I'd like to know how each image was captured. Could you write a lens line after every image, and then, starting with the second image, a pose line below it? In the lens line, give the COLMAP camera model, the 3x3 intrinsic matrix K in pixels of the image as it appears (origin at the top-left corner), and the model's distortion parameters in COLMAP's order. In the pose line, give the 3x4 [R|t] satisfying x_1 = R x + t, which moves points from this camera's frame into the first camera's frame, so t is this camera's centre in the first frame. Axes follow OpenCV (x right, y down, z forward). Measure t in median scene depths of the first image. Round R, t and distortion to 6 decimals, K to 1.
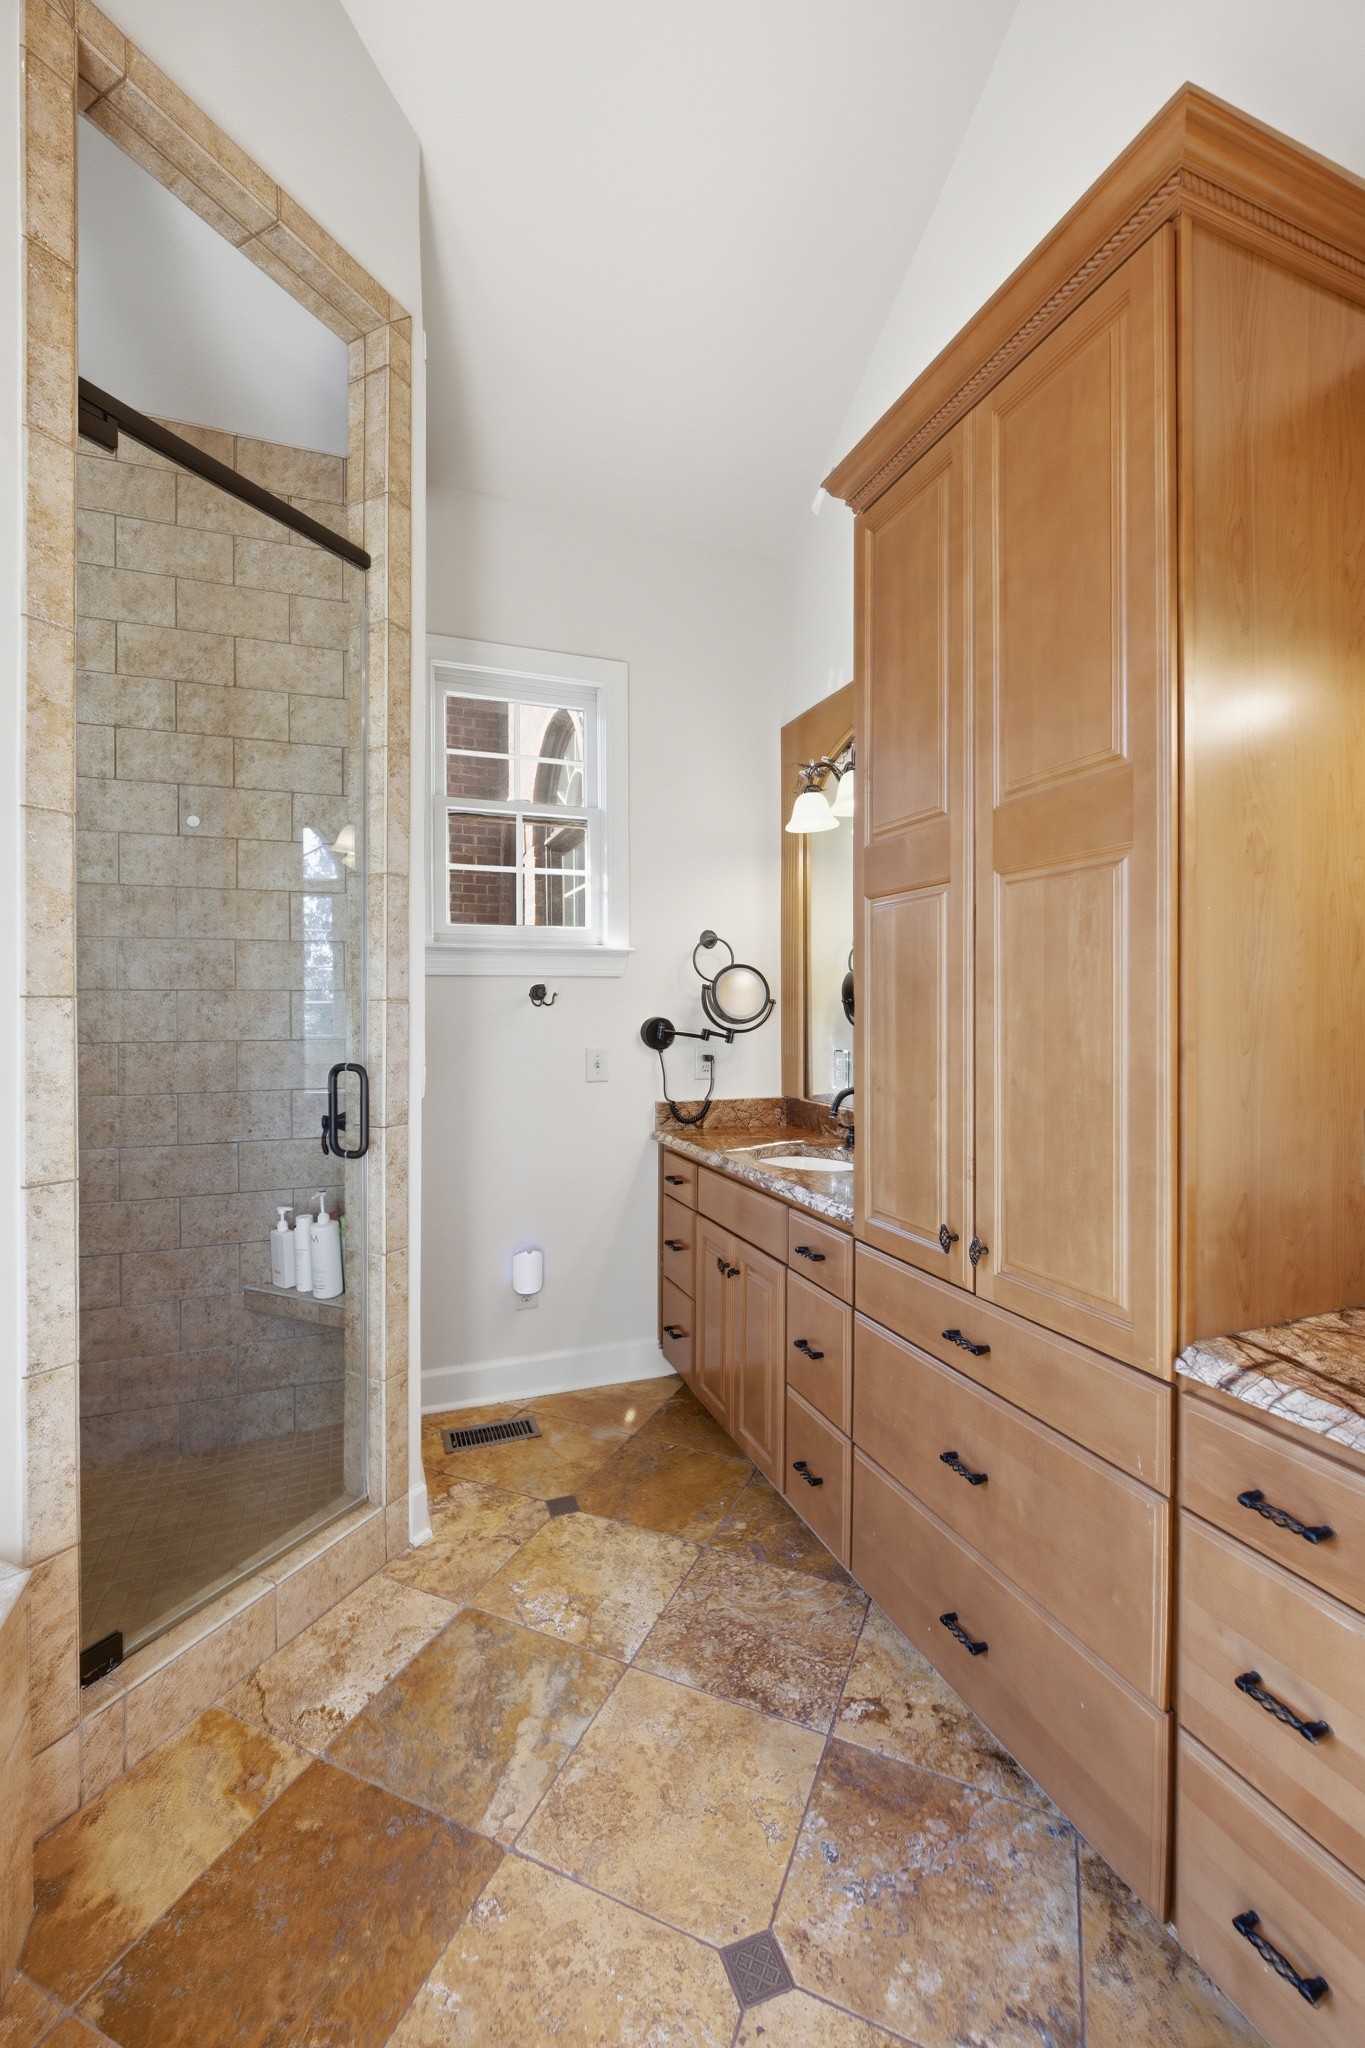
lens RADIAL K [[840.3, 0, 682.1], [0, 840.3, 1012.7], [0, 0, 1]] dist [-0.004580, 0.000436]
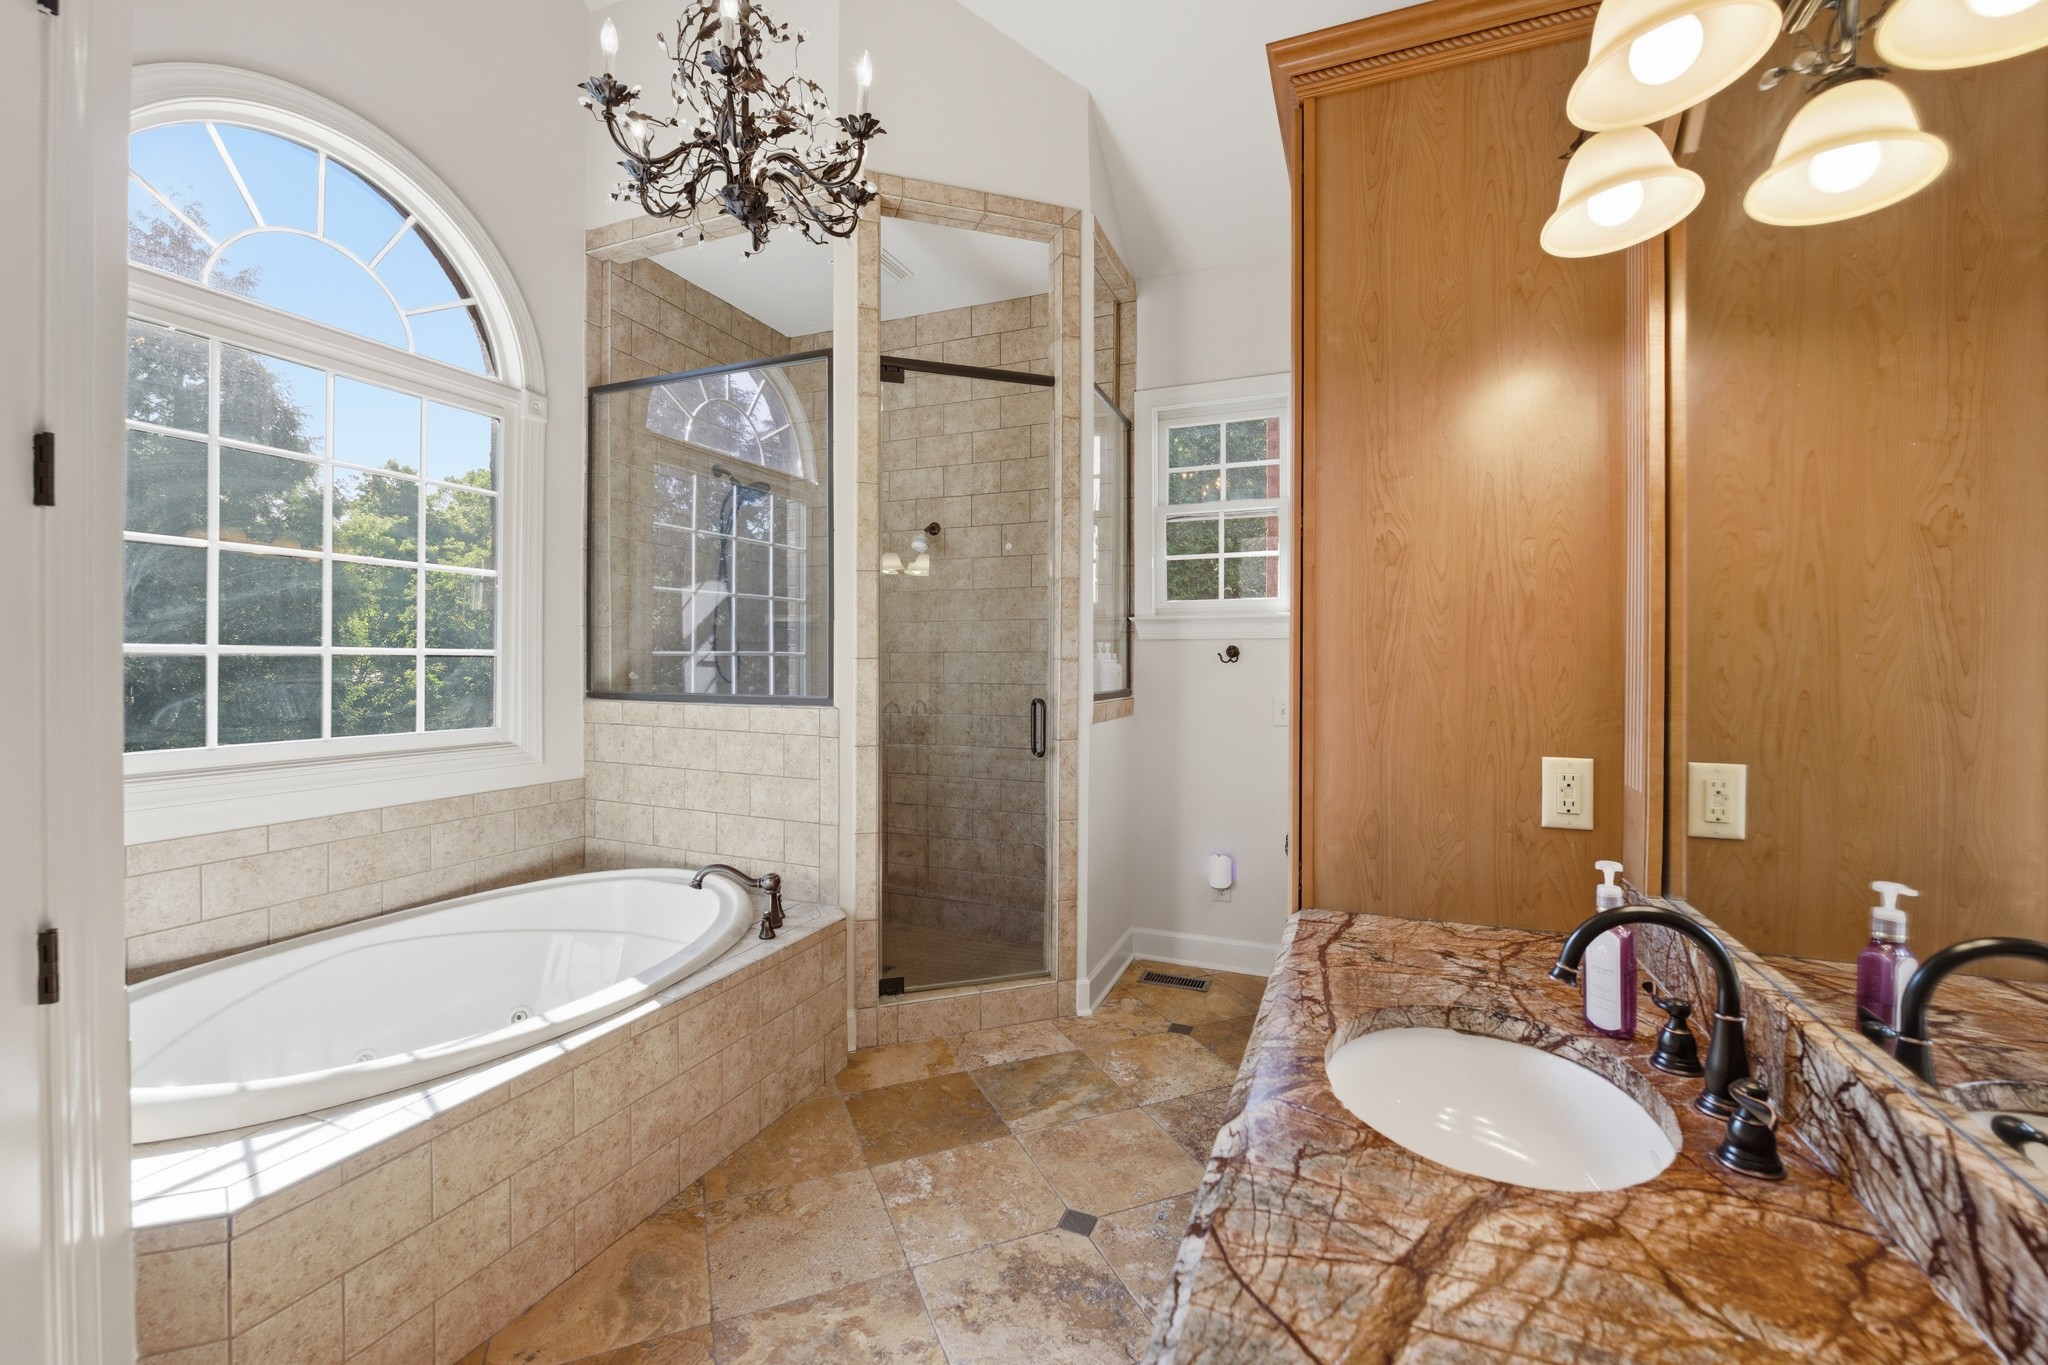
lens RADIAL K [[840.3, 0, 1022.7], [0, 840.3, 670.2], [0, 0, 1]] dist [-0.004580, 0.000436]
pose [[0.729352, 0.010411, -0.684060, 0.667315], [-0.006988, 0.999945, 0.007768, -0.005531], [0.684103, -0.000885, 0.729385, -0.191521]]
